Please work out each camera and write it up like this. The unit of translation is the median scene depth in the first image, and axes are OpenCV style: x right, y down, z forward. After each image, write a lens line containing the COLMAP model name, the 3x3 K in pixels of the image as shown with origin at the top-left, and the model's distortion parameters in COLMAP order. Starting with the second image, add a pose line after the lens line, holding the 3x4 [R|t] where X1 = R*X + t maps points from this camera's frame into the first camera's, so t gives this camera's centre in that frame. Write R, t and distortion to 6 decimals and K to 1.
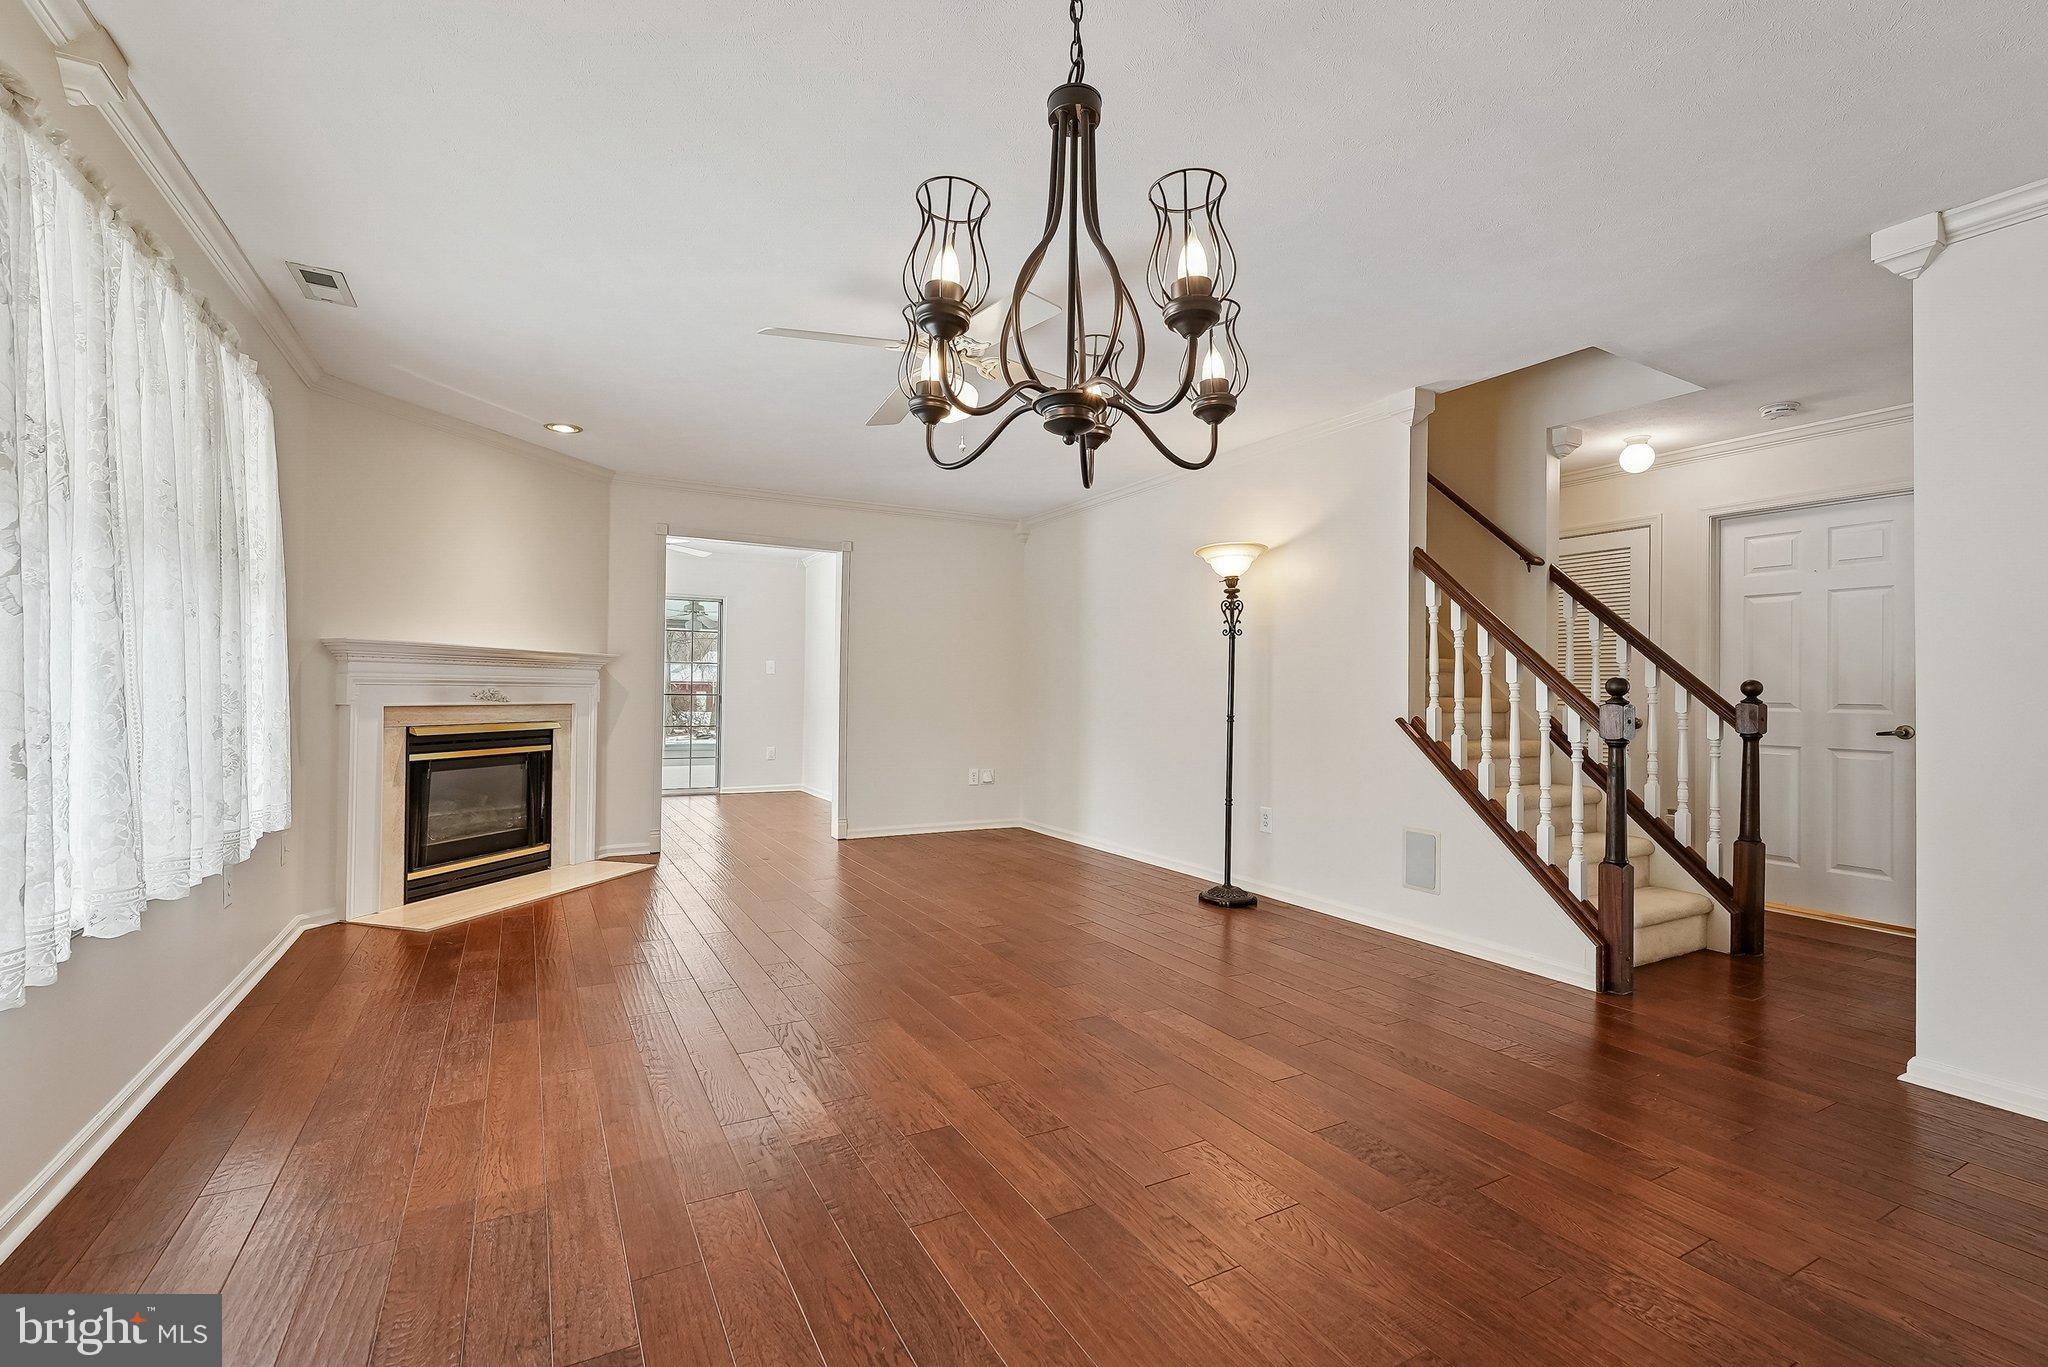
lens RADIAL K [[906.9, 0, 1022.8], [0, 906.9, 695.1], [0, 0, 1]] dist [-0.000247, 0.000625]
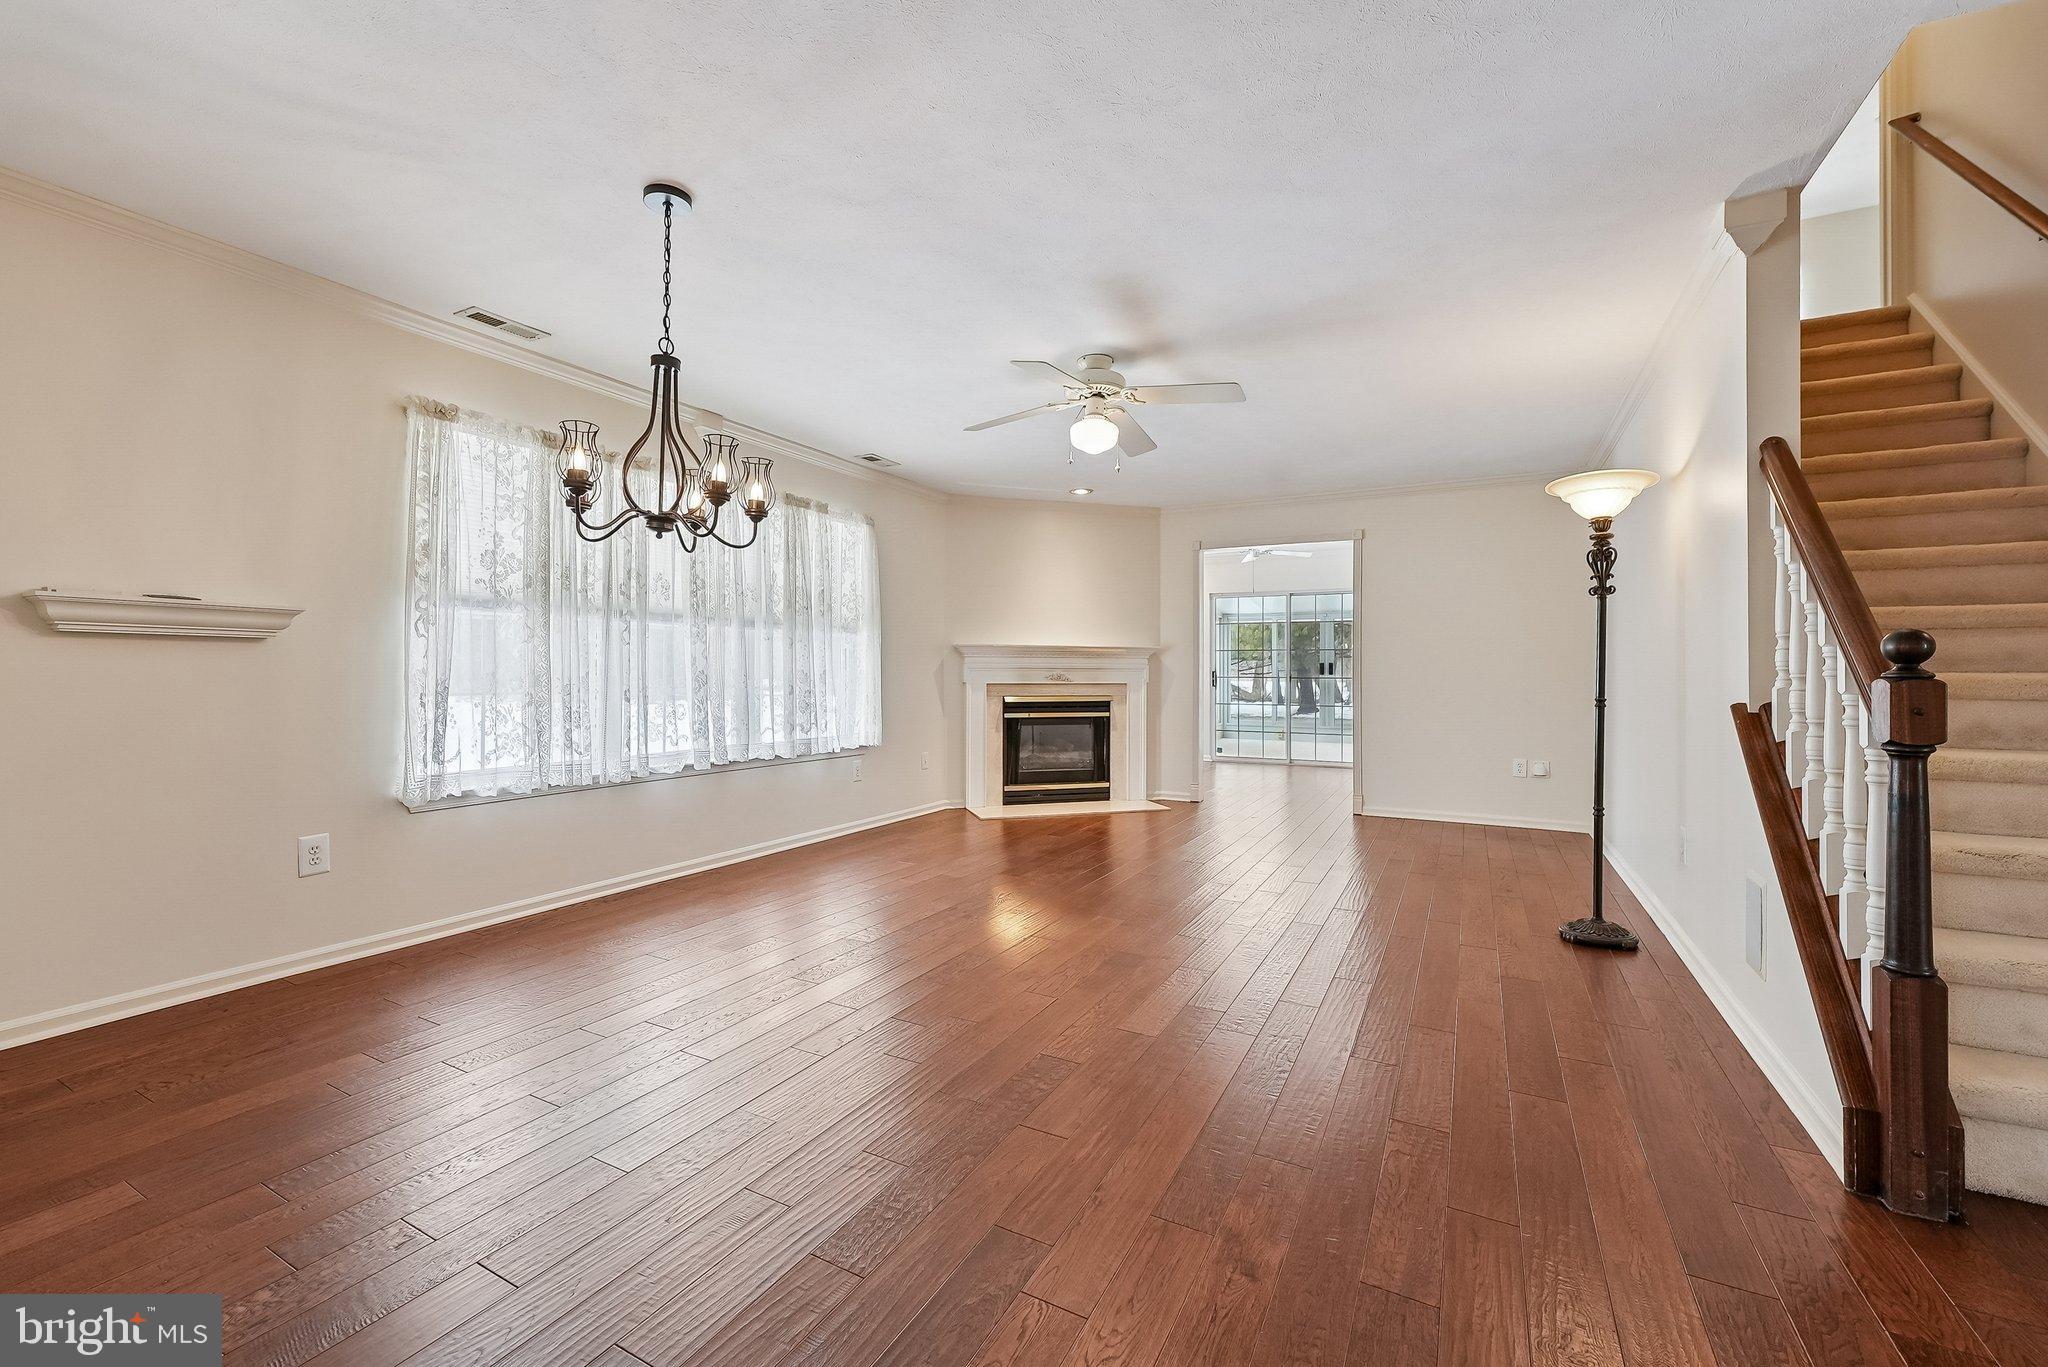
lens RADIAL K [[832.7, 0, 1015.9], [0, 832.7, 678.5], [0, 0, 1]] dist [0.002493, 0.000704]
pose [[0.536132, -0.003107, -0.844129, 0.559064], [0.000898, 0.999995, -0.003110, 0.006839], [0.844134, 0.000910, 0.536132, 0.203480]]
